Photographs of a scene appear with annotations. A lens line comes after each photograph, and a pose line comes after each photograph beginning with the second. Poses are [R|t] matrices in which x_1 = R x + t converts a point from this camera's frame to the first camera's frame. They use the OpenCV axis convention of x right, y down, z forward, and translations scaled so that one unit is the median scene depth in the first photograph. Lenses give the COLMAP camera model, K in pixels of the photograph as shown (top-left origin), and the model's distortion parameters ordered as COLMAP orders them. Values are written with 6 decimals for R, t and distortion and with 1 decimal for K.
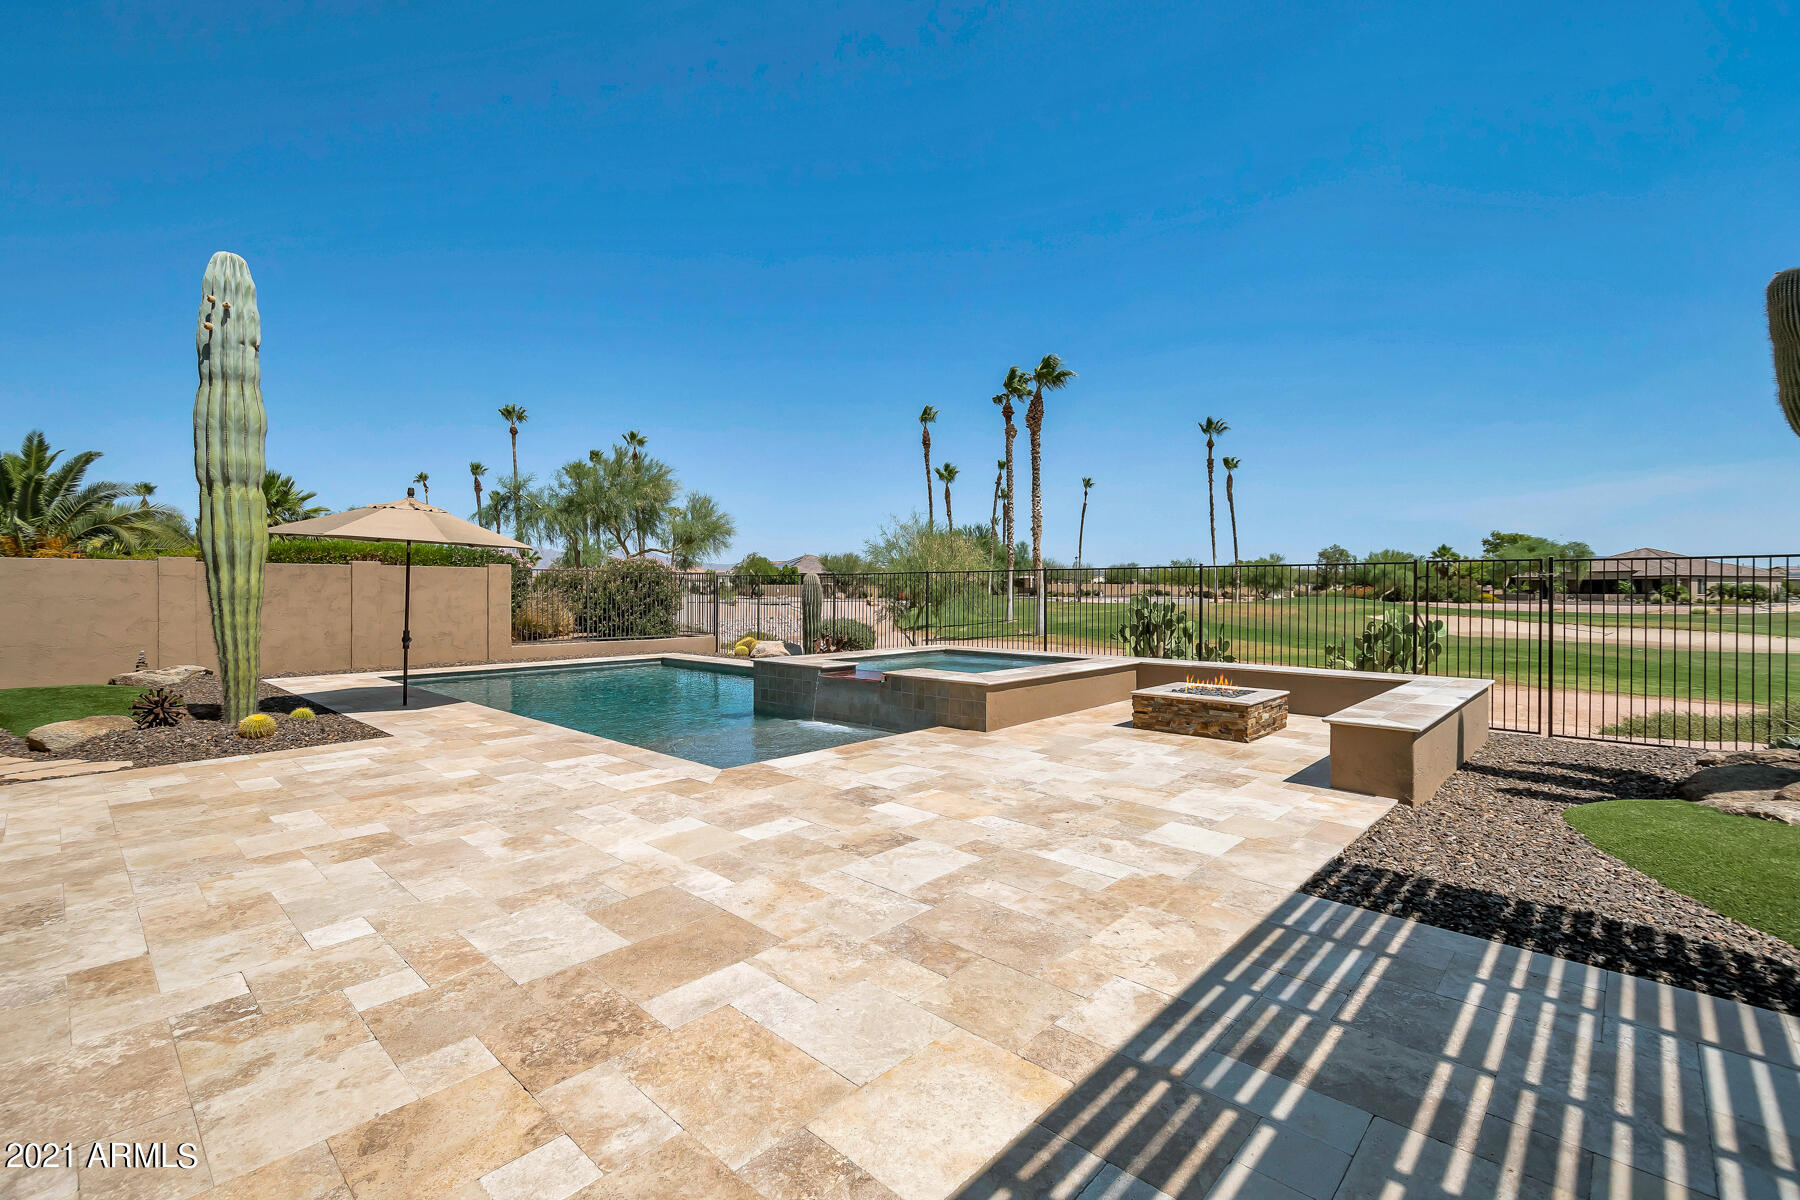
lens RADIAL K [[796.2, 0, 900.5], [0, 796.2, 594.2], [0, 0, 1]] dist [0.018655, -0.005970]
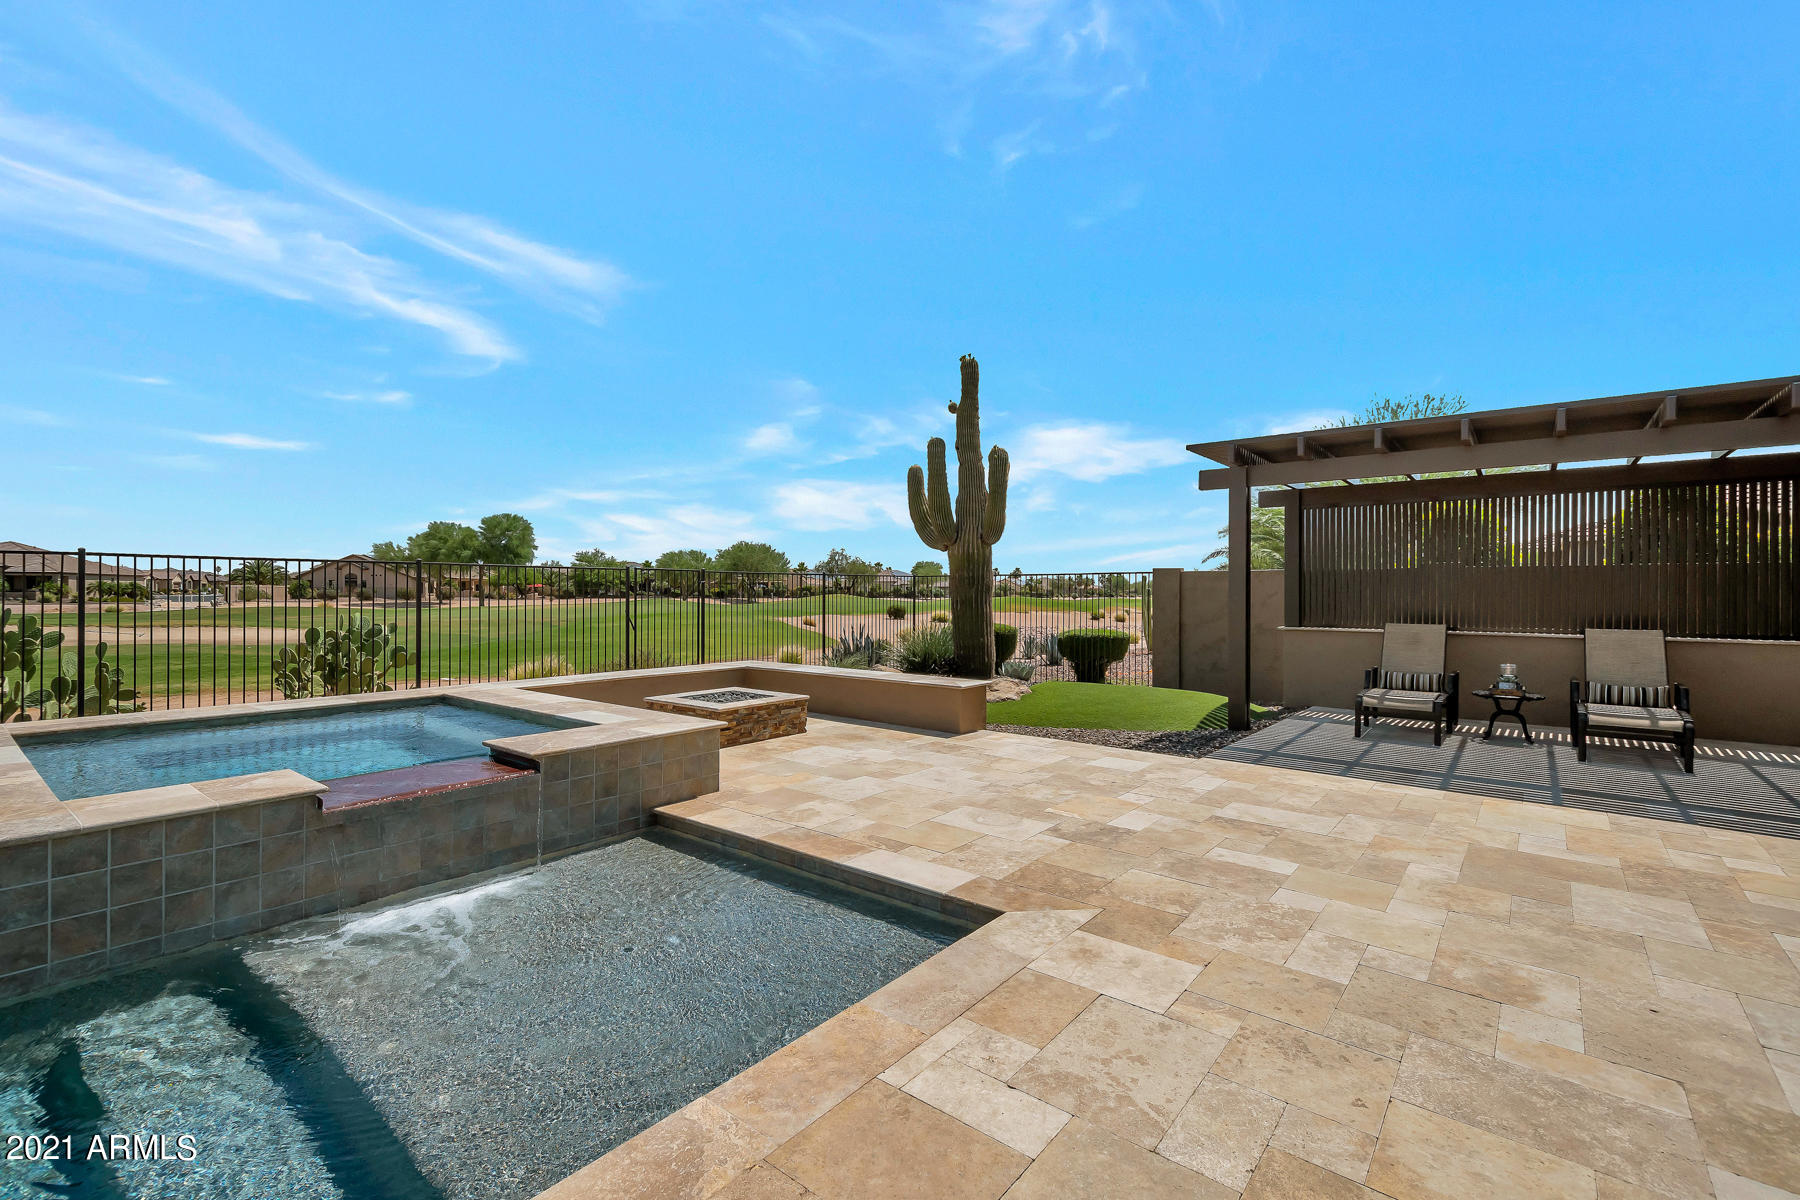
lens RADIAL K [[785.0, 0, 900.0], [0, 785.0, 600.0], [0, 0, 1]] dist [0.012268, -0.004397]
pose [[-0.071651, -0.009620, 0.997383, -1.074473], [-0.001017, 0.999954, 0.009572, -0.014642], [-0.997429, -0.000328, -0.071657, 1.533853]]
